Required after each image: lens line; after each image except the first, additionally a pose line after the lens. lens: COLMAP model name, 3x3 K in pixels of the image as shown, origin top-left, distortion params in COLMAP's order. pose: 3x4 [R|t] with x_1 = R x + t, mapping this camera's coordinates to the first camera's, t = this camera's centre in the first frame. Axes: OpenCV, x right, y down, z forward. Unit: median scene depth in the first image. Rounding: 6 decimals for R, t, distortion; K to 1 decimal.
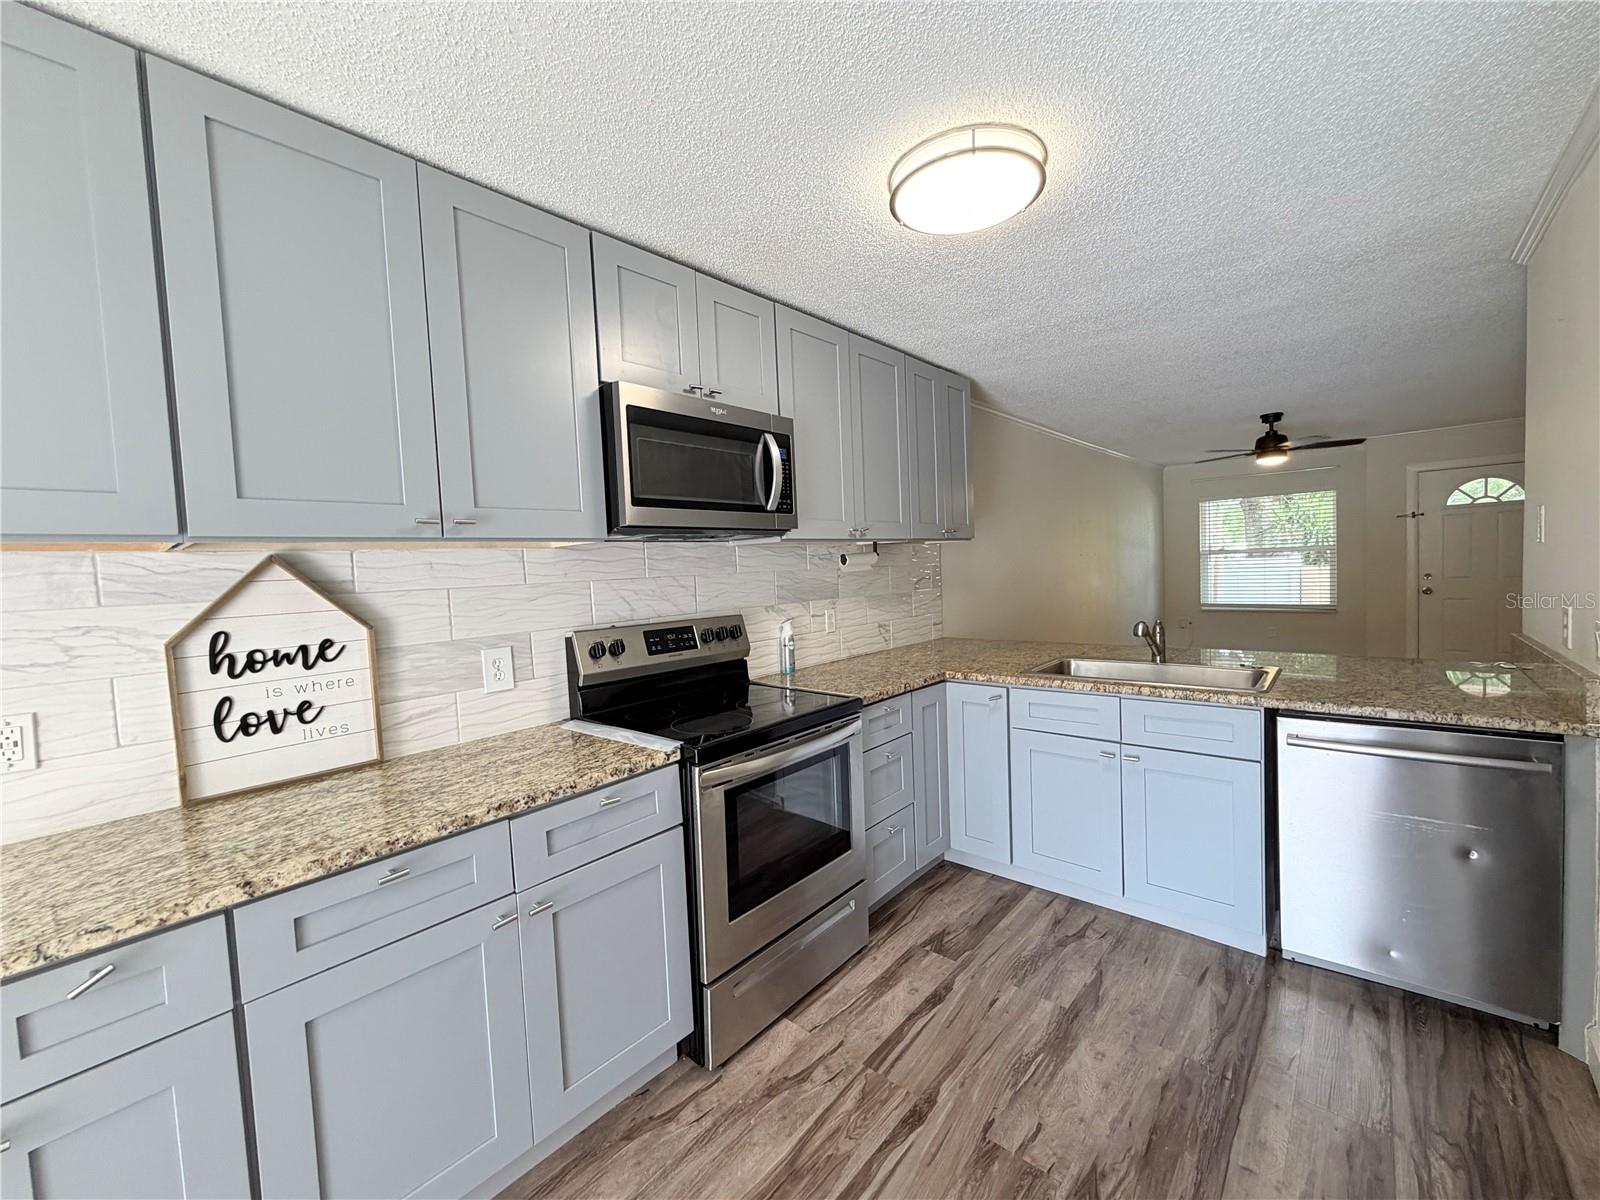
lens RADIAL K [[640.6, 0, 796.5], [0, 640.6, 598.8], [0, 0, 1]] dist [0.000213, 0.000110]
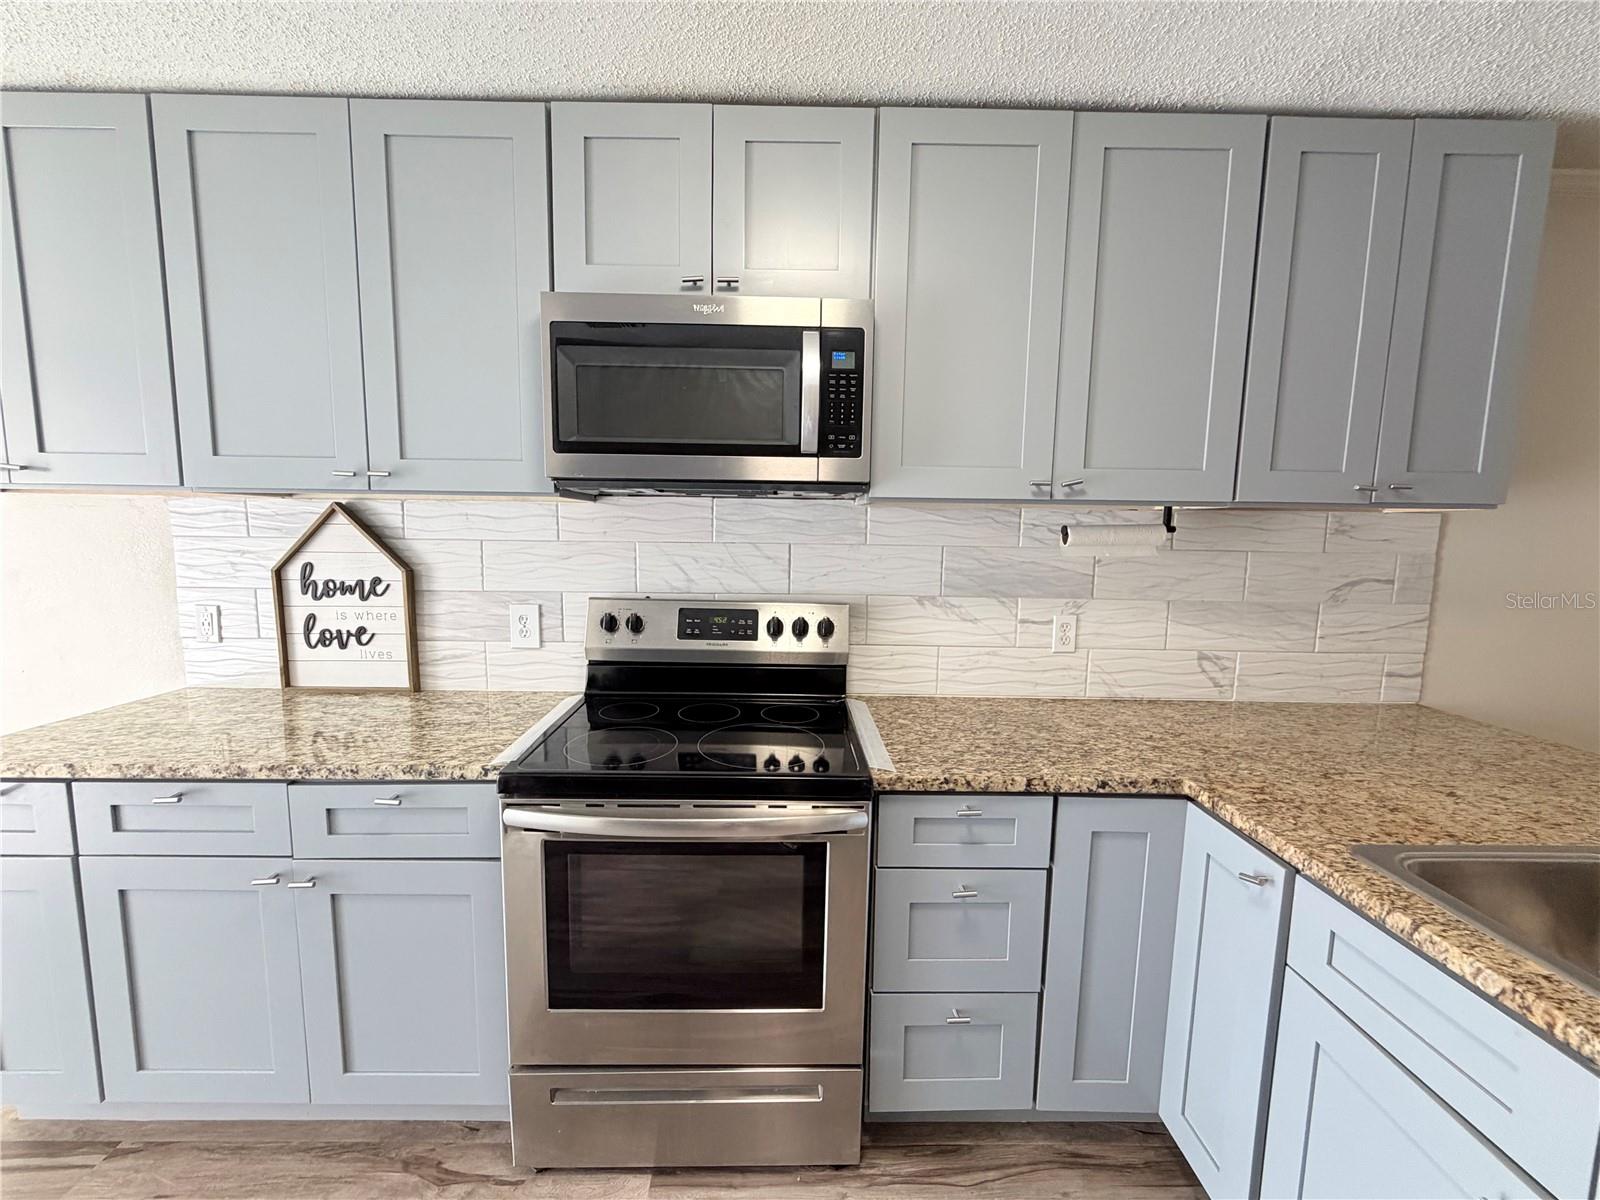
lens RADIAL K [[640.6, 0, 796.3], [0, 640.6, 599.1], [0, 0, 1]] dist [0.000213, 0.000110]
pose [[0.671543, 0.136208, -0.728338, 0.541322], [-0.081277, 0.990569, 0.110308, -0.075081], [0.736494, -0.014880, 0.676280, 0.669179]]
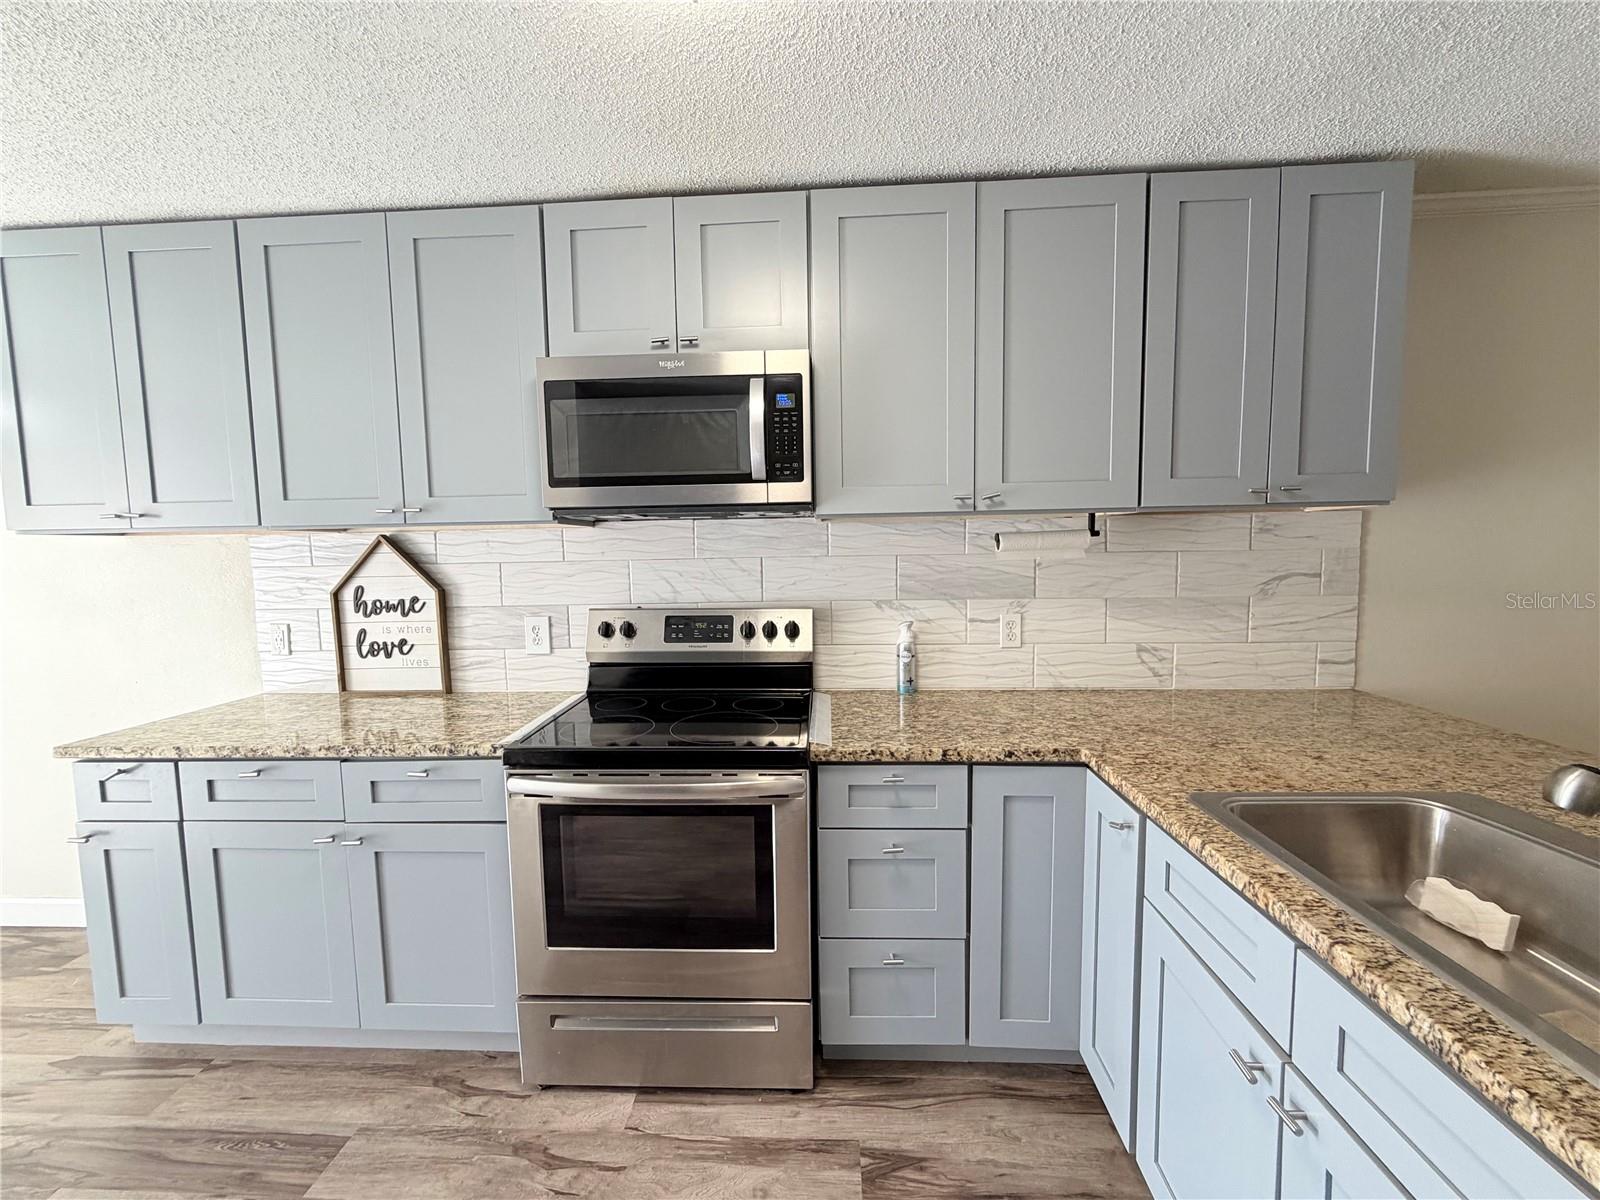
lens RADIAL K [[640.6, 0, 796.2], [0, 640.6, 599.4], [0, 0, 1]] dist [0.000213, 0.000110]
pose [[0.625435, 0.096894, -0.774236, 0.727029], [-0.048646, 0.995172, 0.085247, -0.075666], [0.778758, -0.015653, 0.627129, 0.669822]]
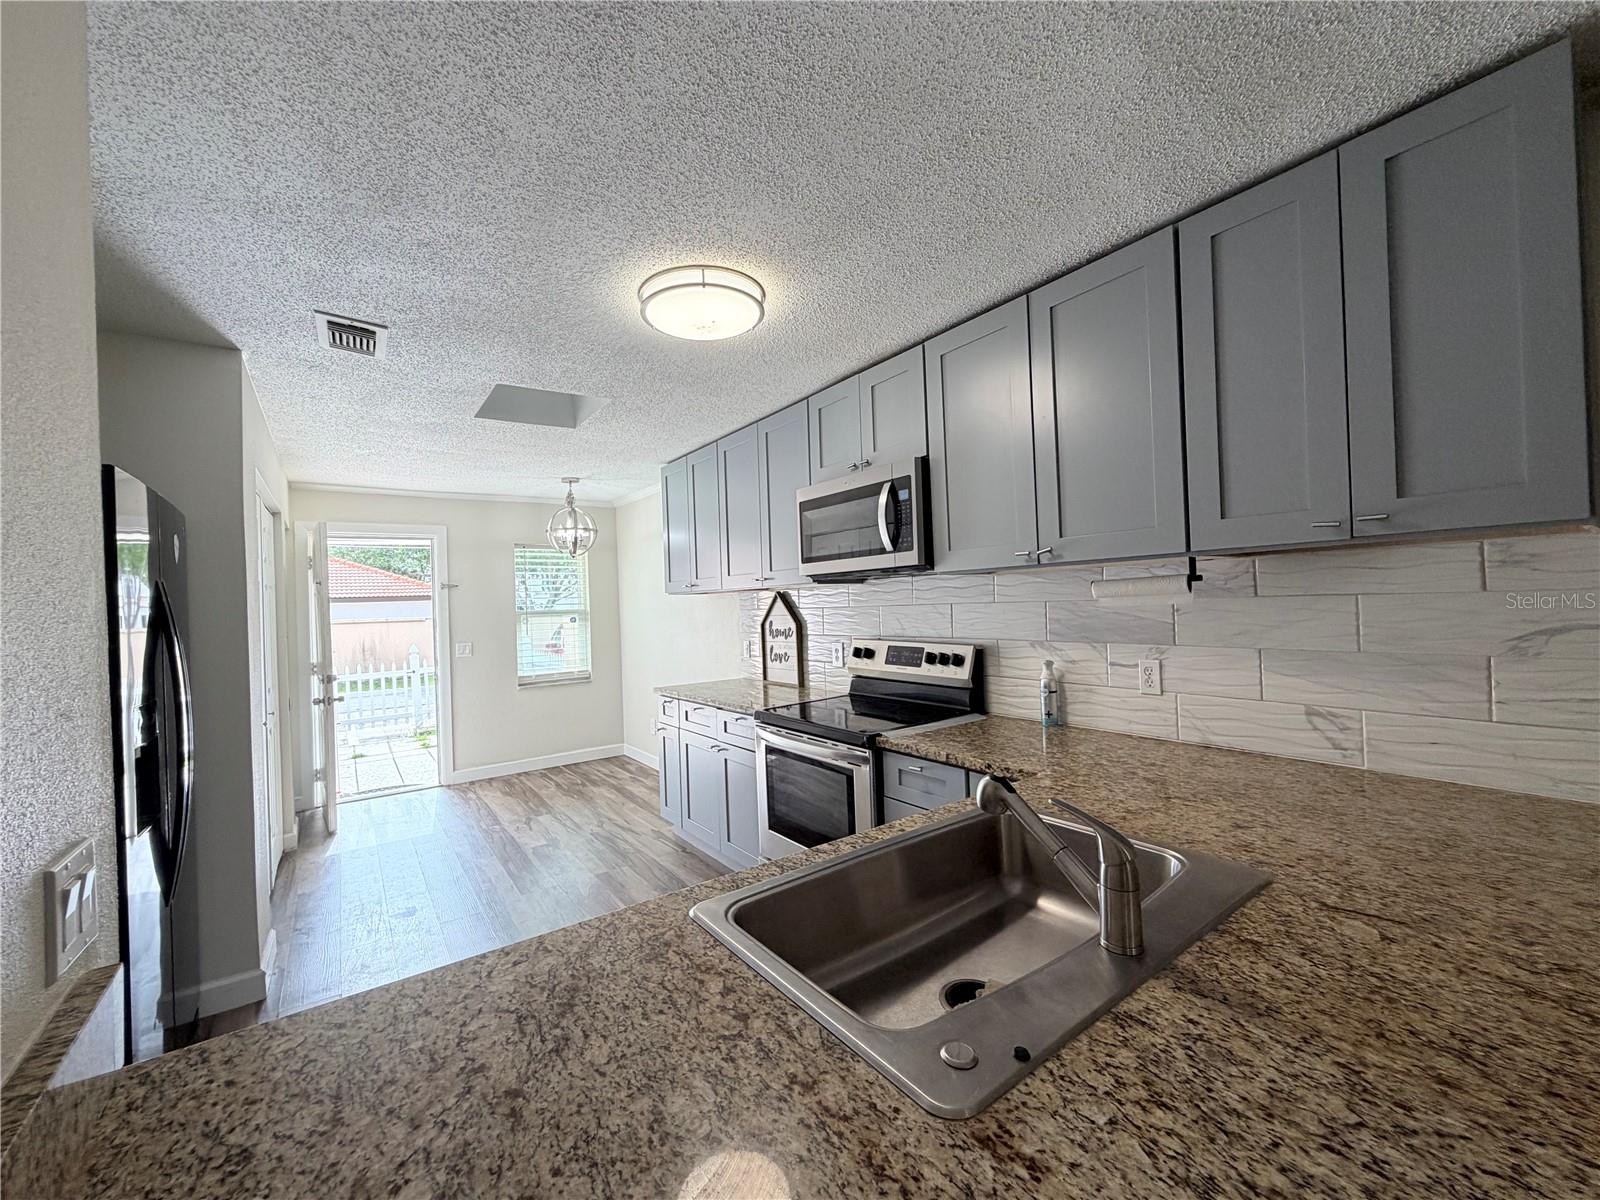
lens RADIAL K [[640.6, 0, 794.5], [0, 640.6, 600.2], [0, 0, 1]] dist [0.000213, 0.000110]
pose [[-0.218241, 0.047866, -0.974720, 1.314681], [-0.002738, 0.998762, 0.049659, -0.130525], [0.975891, 0.013507, -0.217840, 1.314470]]
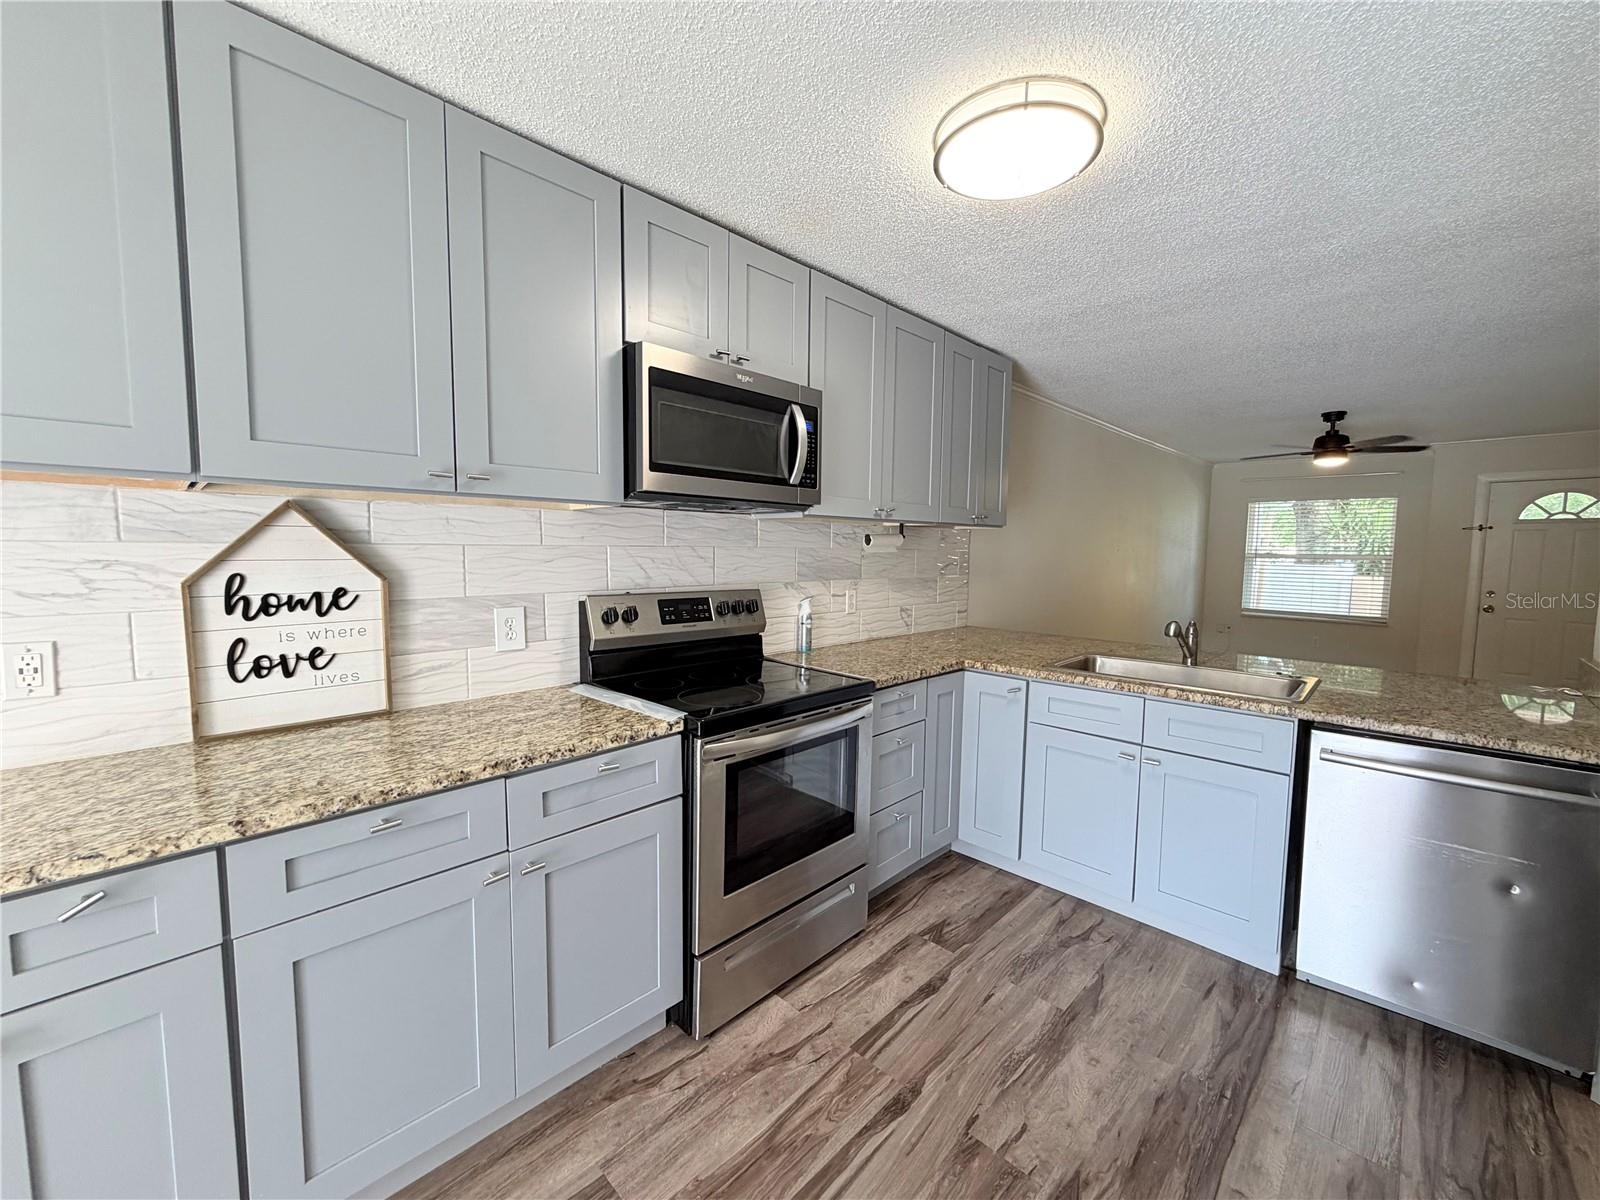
lens RADIAL K [[640.6, 0, 796.4], [0, 640.6, 599.1], [0, 0, 1]] dist [0.000213, 0.000110]
pose [[0.997187, 0.059708, -0.045319, 0.022931], [-0.058245, 0.997758, 0.032952, 0.005330], [0.047184, -0.030220, 0.998429, 0.025200]]
